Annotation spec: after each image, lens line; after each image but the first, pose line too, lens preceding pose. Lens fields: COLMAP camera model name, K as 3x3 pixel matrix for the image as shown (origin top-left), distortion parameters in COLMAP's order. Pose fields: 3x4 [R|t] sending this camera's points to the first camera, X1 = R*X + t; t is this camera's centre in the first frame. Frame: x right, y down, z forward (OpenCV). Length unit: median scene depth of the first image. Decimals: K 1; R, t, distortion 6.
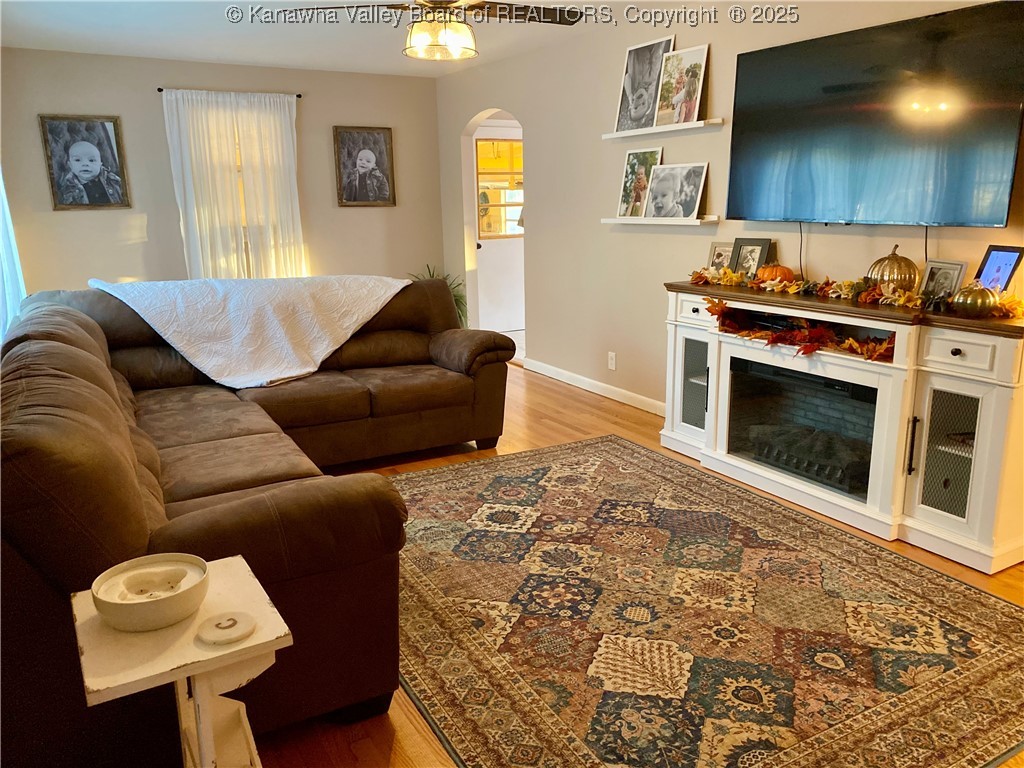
lens RADIAL K [[768.9, 0, 525.1], [0, 768.9, 382.9], [0, 0, 1]] dist [0.011956, 0.001401]
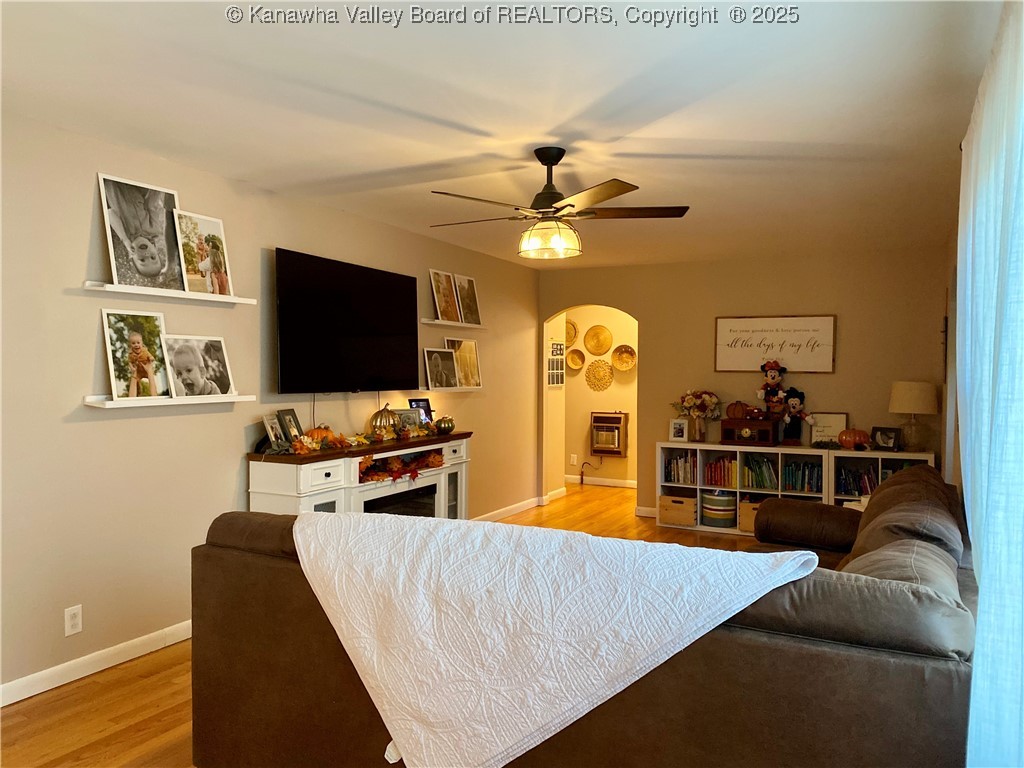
lens RADIAL K [[794.9, 0, 512.0], [0, 794.9, 384.0], [0, 0, 1]] dist [0.038457, -0.006108]
pose [[-0.538053, -0.006022, 0.842889, -1.054597], [0.197252, 0.971309, 0.132854, -0.385497], [-0.819506, 0.237744, -0.521428, 1.637317]]
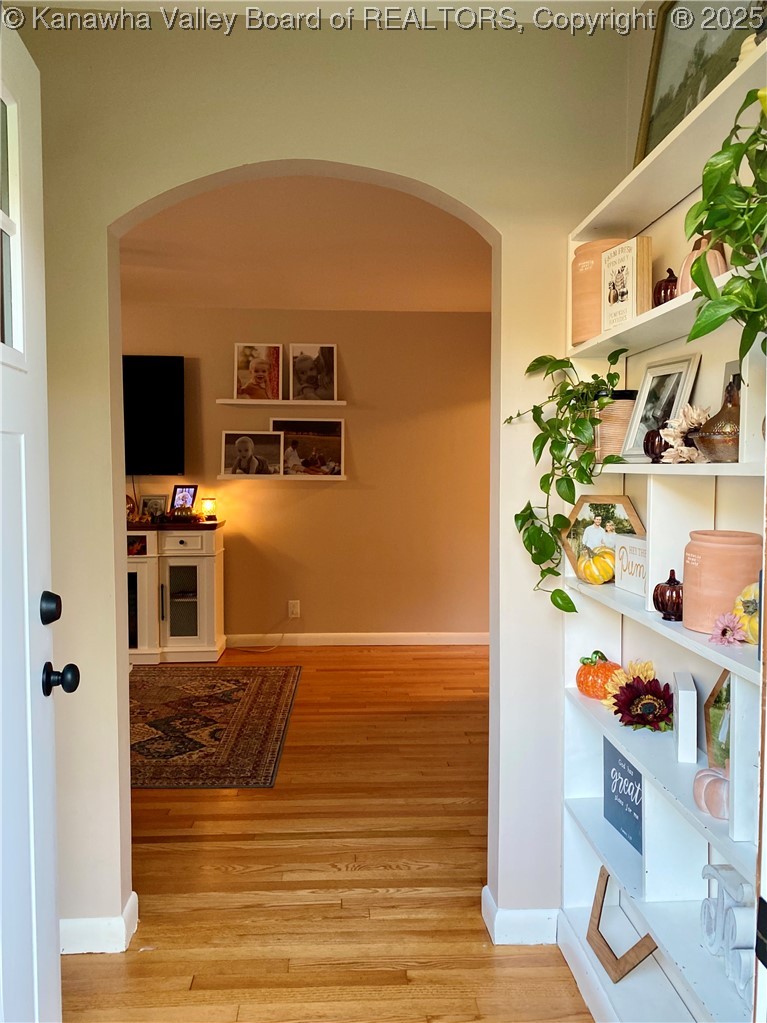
lens RADIAL K [[768.1, 0, 383.5], [0, 768.1, 511.5], [0, 0, 1]] dist [0.011956, 0.001401]
pose [[0.449511, -0.024298, 0.892945, -0.709283], [0.198667, 0.977314, -0.073415, 0.099033], [-0.870903, 0.210399, 0.444140, -0.182336]]
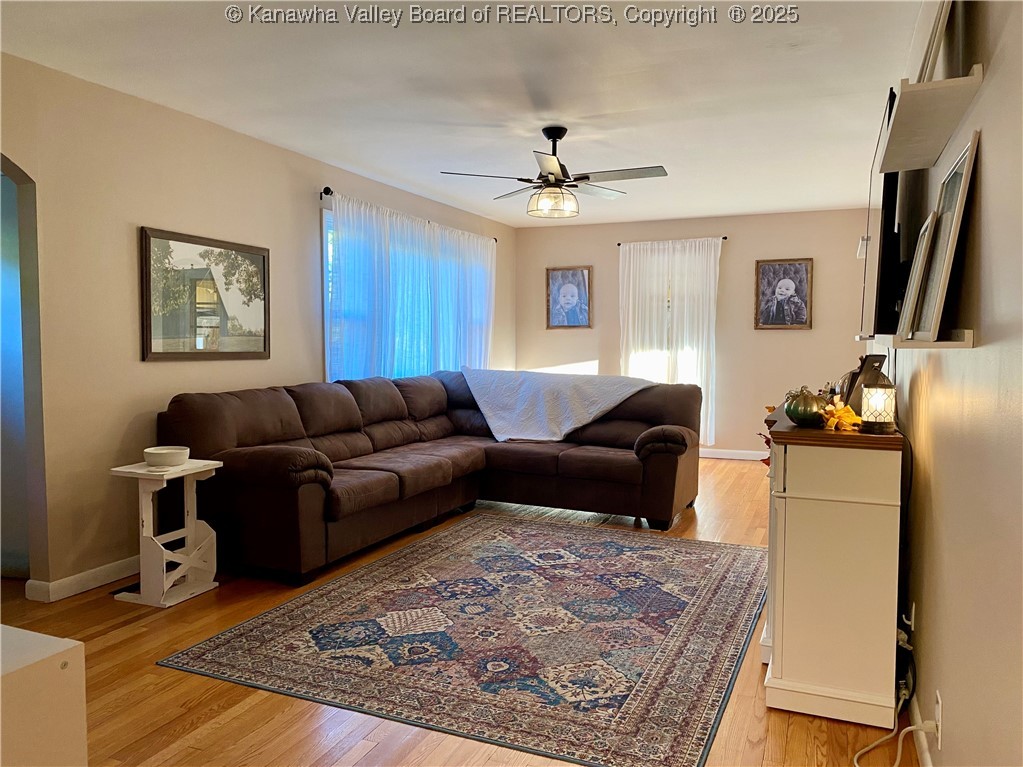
lens RADIAL K [[794.1, 0, 511.5], [0, 794.1, 383.5], [0, 0, 1]] dist [0.038457, -0.006108]
pose [[0.595234, 0.057748, -0.801474, 0.990378], [-0.199273, 0.976866, -0.077609, 0.012385], [0.778451, 0.205908, 0.592972, 0.127634]]
